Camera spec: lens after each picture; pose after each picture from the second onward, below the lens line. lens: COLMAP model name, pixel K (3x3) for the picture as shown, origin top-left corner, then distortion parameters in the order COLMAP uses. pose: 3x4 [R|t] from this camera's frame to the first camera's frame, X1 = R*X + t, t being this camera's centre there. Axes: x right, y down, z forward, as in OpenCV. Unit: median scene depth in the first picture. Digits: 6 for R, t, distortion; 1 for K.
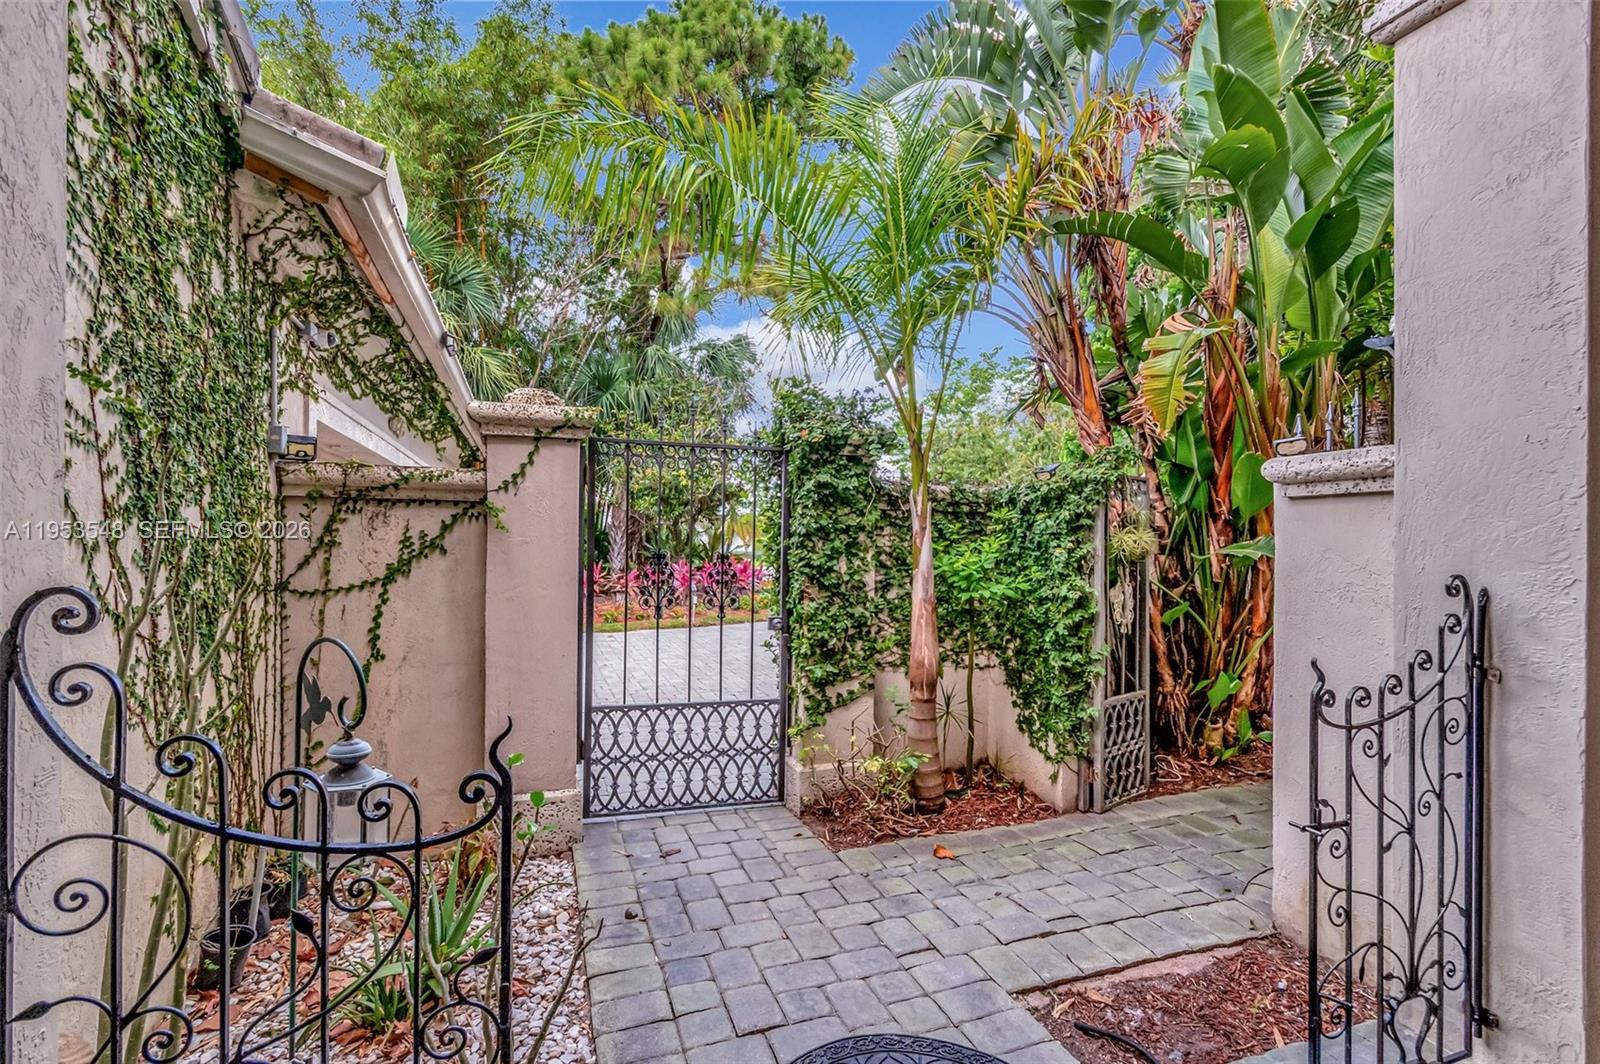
lens RADIAL K [[720.3, 0, 799.0], [0, 720.3, 533.1], [0, 0, 1]] dist [-0.002509, -0.001555]
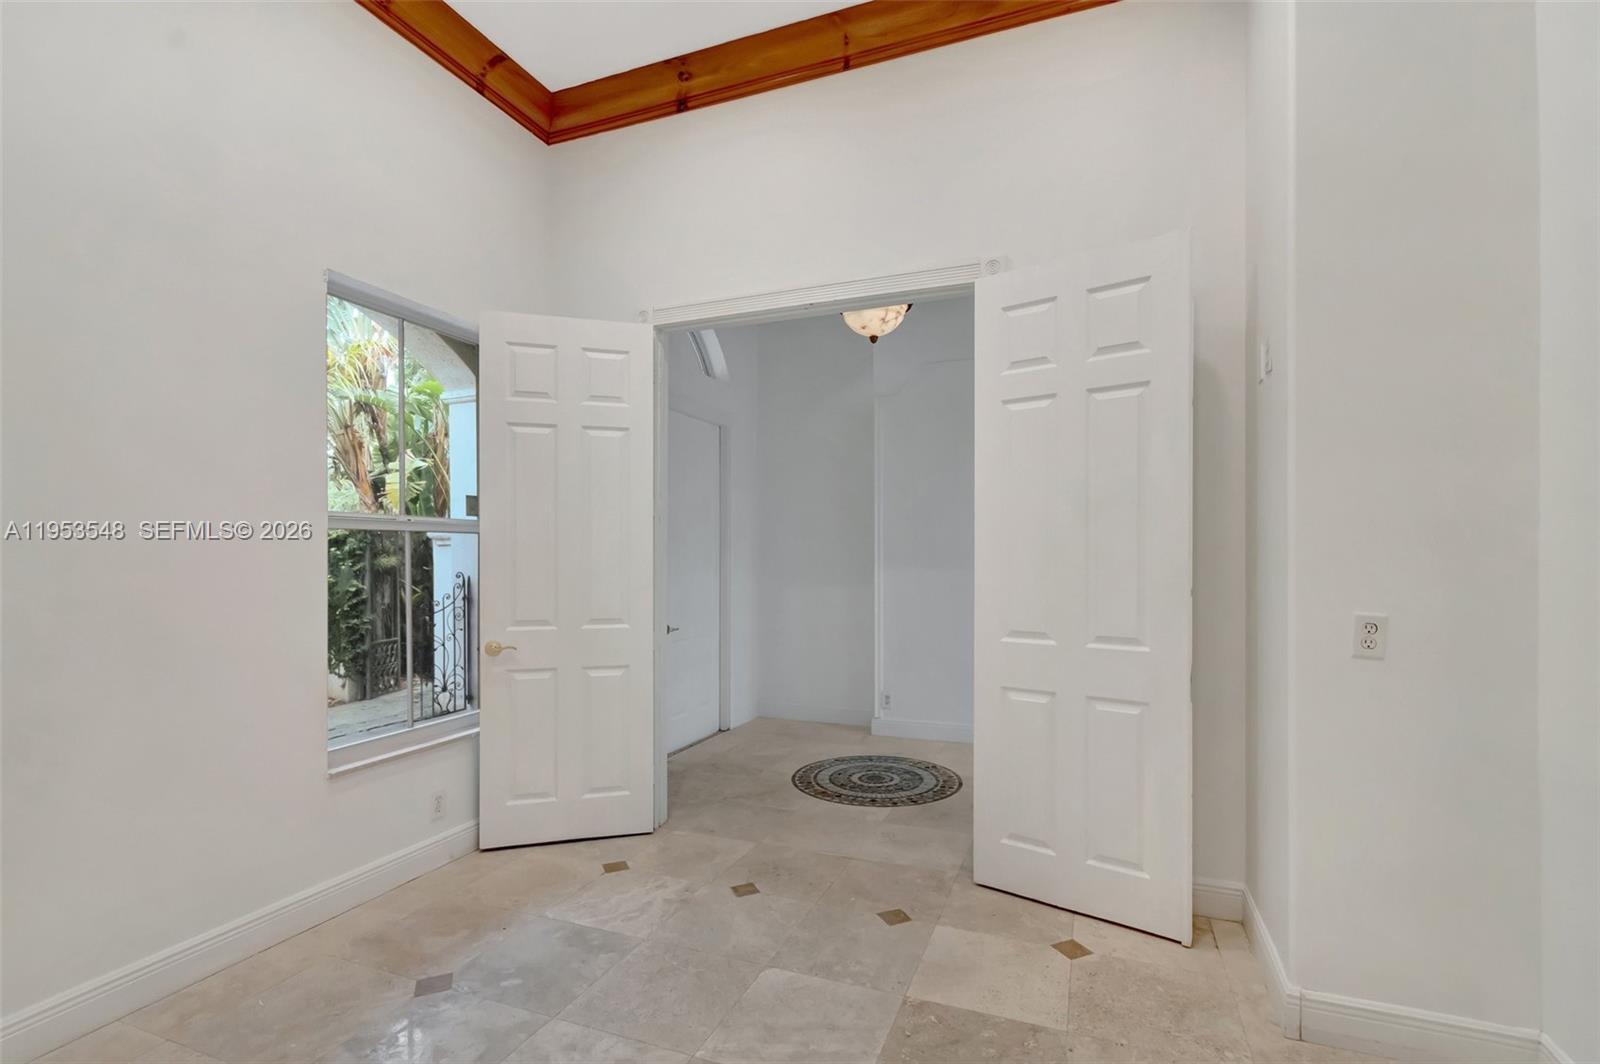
lens RADIAL K [[720.3, 0, 811.2], [0, 720.3, 556.7], [0, 0, 1]] dist [-0.002509, -0.001555]
pose [[0.642612, -0.016233, 0.766020, -0.525702], [0.002961, 0.999821, 0.018704, -0.060906], [-0.766186, -0.009752, 0.642545, -2.026445]]
